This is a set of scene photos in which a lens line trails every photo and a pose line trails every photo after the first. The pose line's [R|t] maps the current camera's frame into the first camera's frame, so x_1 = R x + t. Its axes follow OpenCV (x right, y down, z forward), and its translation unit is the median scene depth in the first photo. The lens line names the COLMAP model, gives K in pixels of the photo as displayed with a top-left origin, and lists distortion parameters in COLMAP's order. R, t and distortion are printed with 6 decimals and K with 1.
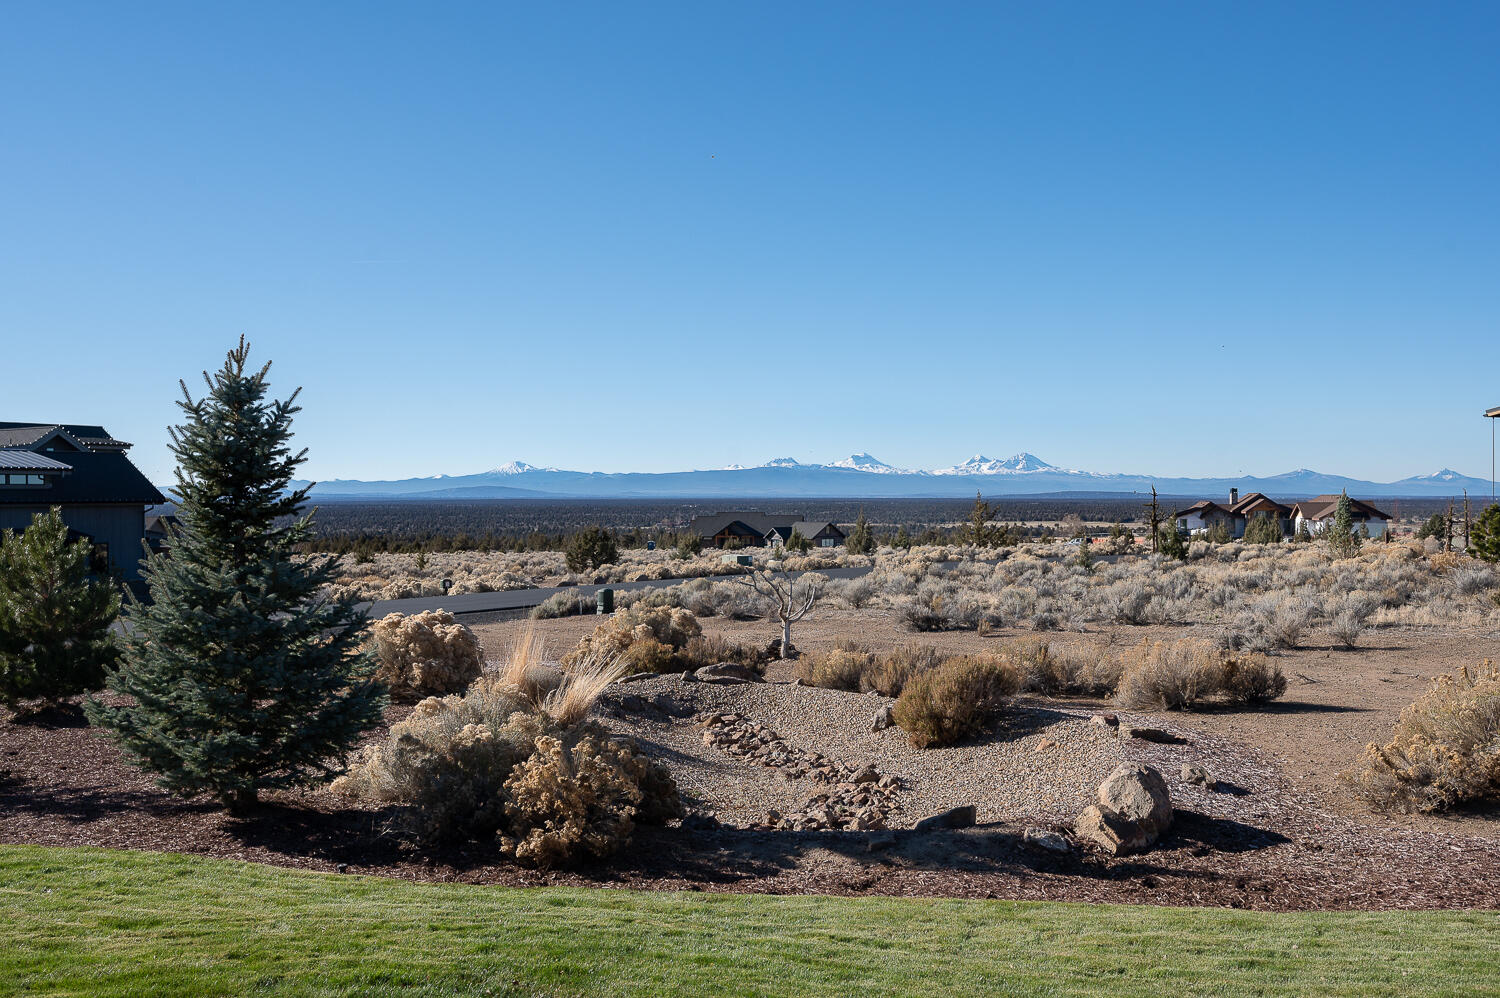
lens RADIAL K [[1296.2, 0, 750.0], [0, 1296.2, 499.0], [0, 0, 1]] dist [-0.005204, 0.001328]
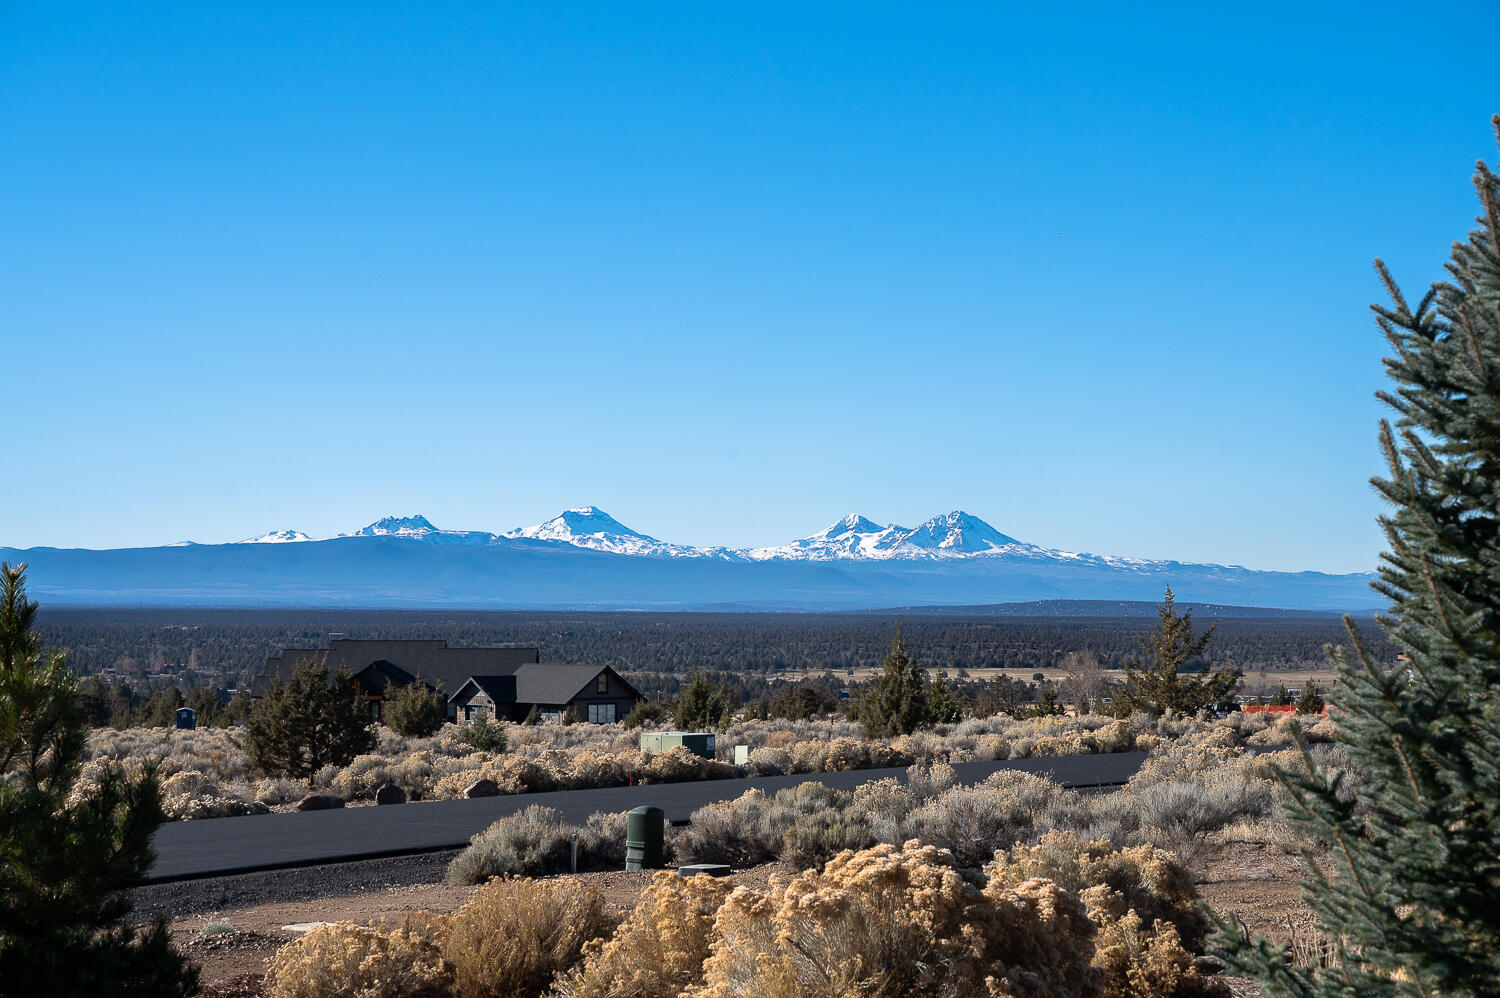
lens RADIAL K [[3035.2, 0, 750.0], [0, 3035.2, 499.0], [0, 0, 1]] dist [-0.002865, -0.150717]
pose [[0.990220, 0.012385, 0.138964, -0.236907], [-0.007126, 0.999242, -0.038278, 0.010029], [-0.139333, 0.036914, 0.989557, 0.057576]]
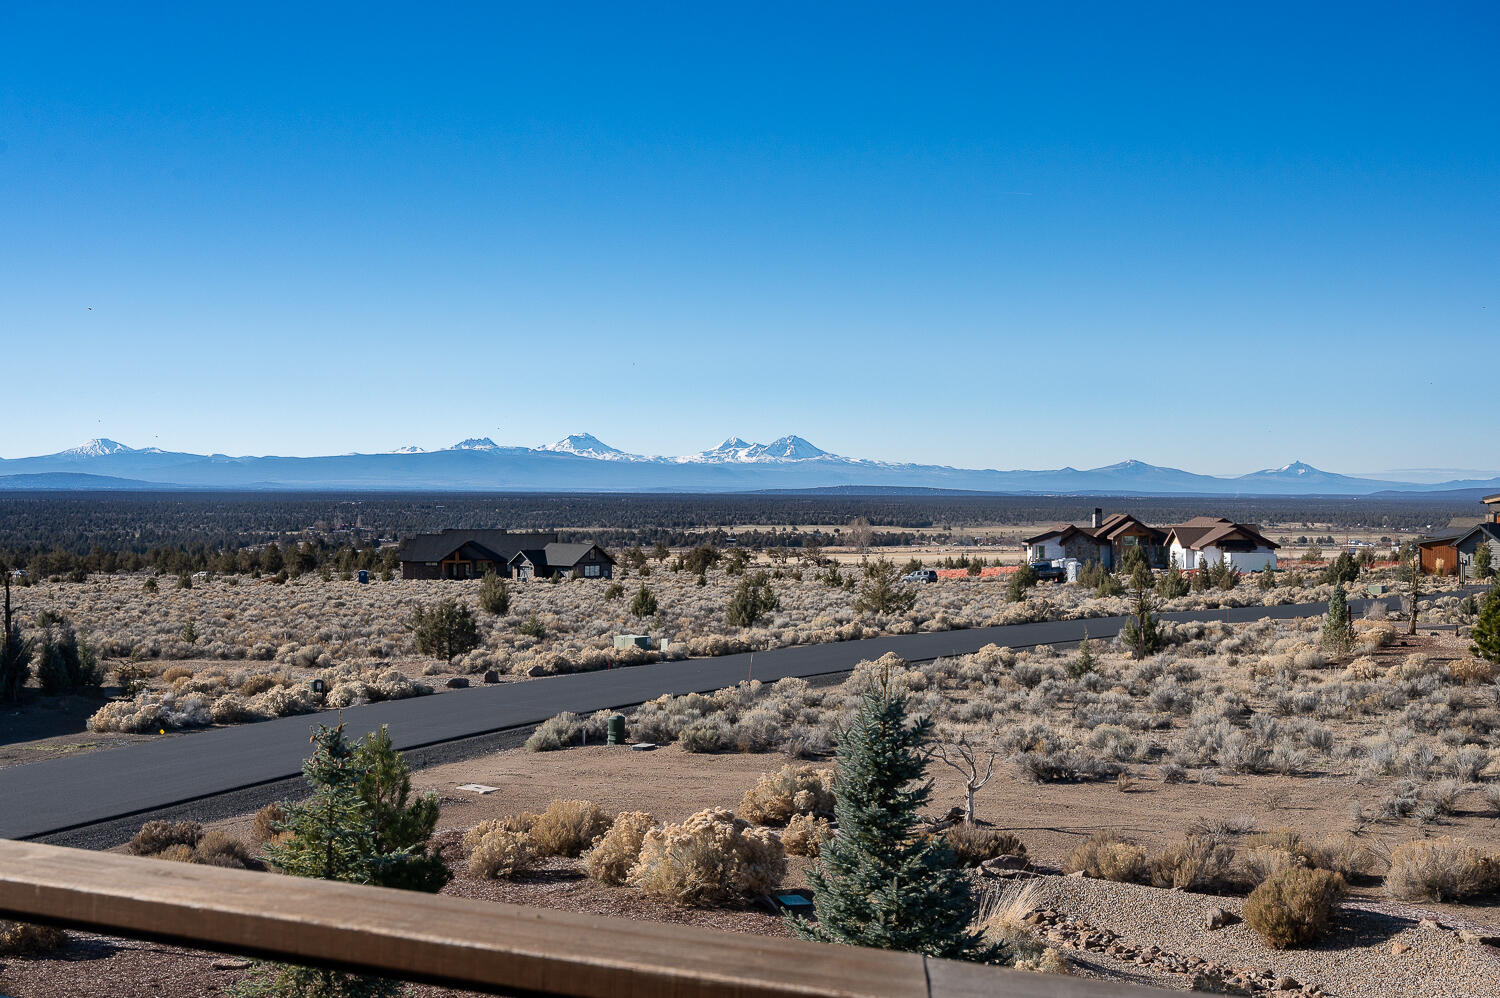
lens RADIAL K [[1712.3, 0, 750.0], [0, 1712.3, 499.0], [0, 0, 1]] dist [0.003737, -0.011736]
pose [[0.983200, 0.005995, 0.182434, -0.264443], [-0.006518, 0.999976, 0.002267, -0.092647], [-0.182416, -0.003418, 0.983215, -0.193492]]
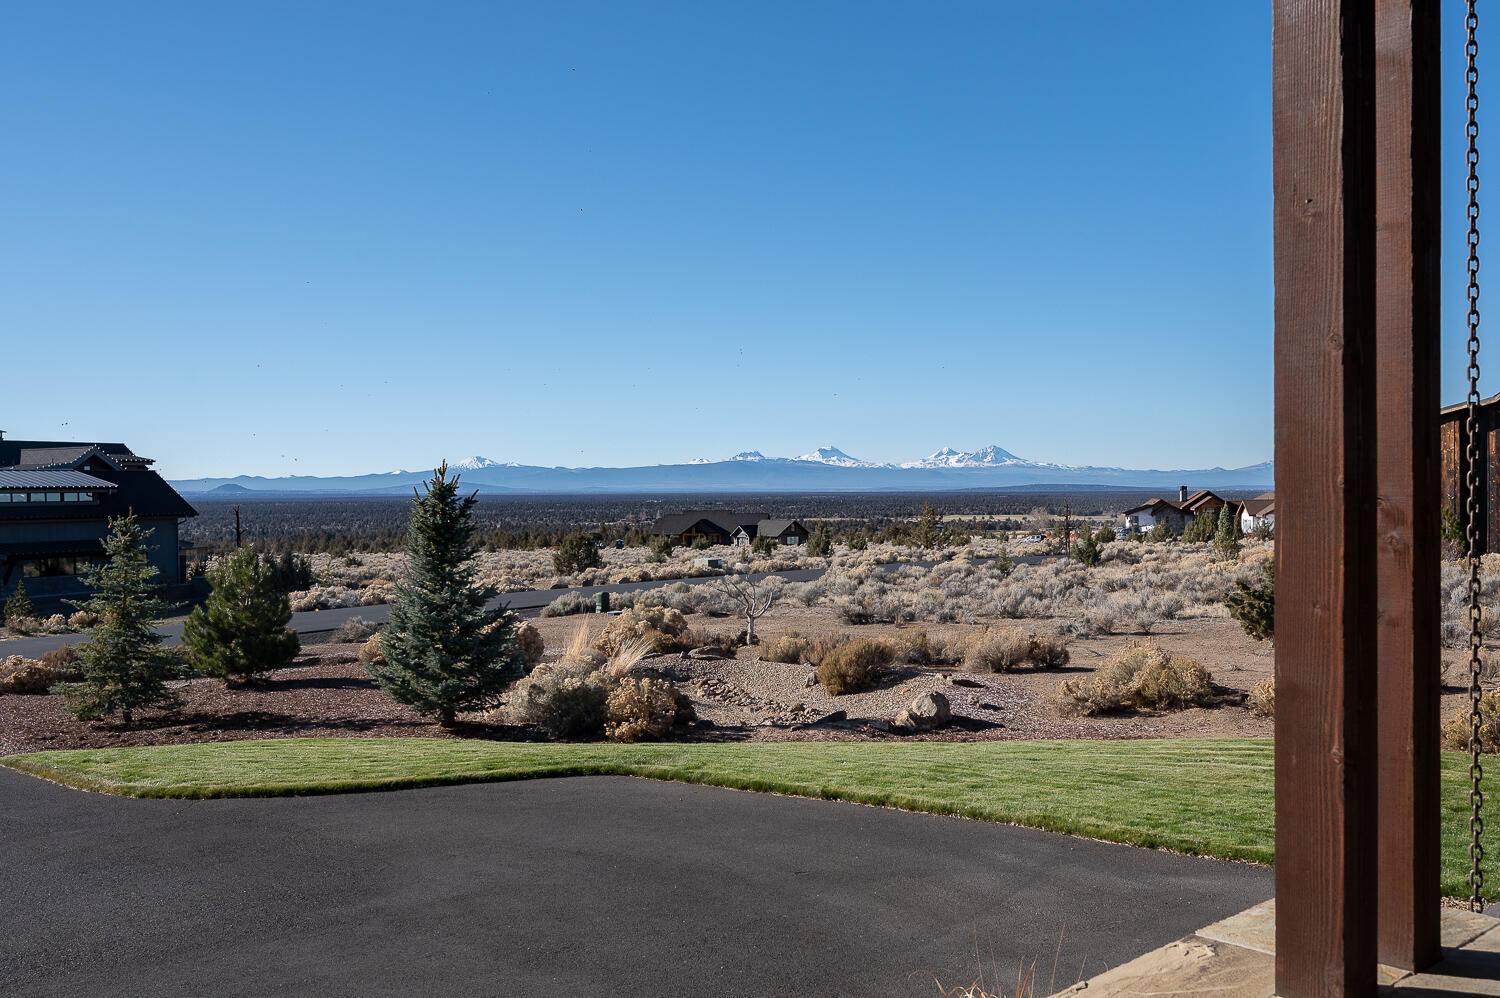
lens RADIAL K [[1315.5, 0, 750.0], [0, 1315.5, 499.0], [0, 0, 1]] dist [-0.001580, -0.000460]
pose [[0.999644, -0.005047, 0.026207, -0.005952], [0.004936, 0.999979, 0.004296, -0.025073], [-0.026228, -0.004165, 0.999647, -0.263954]]
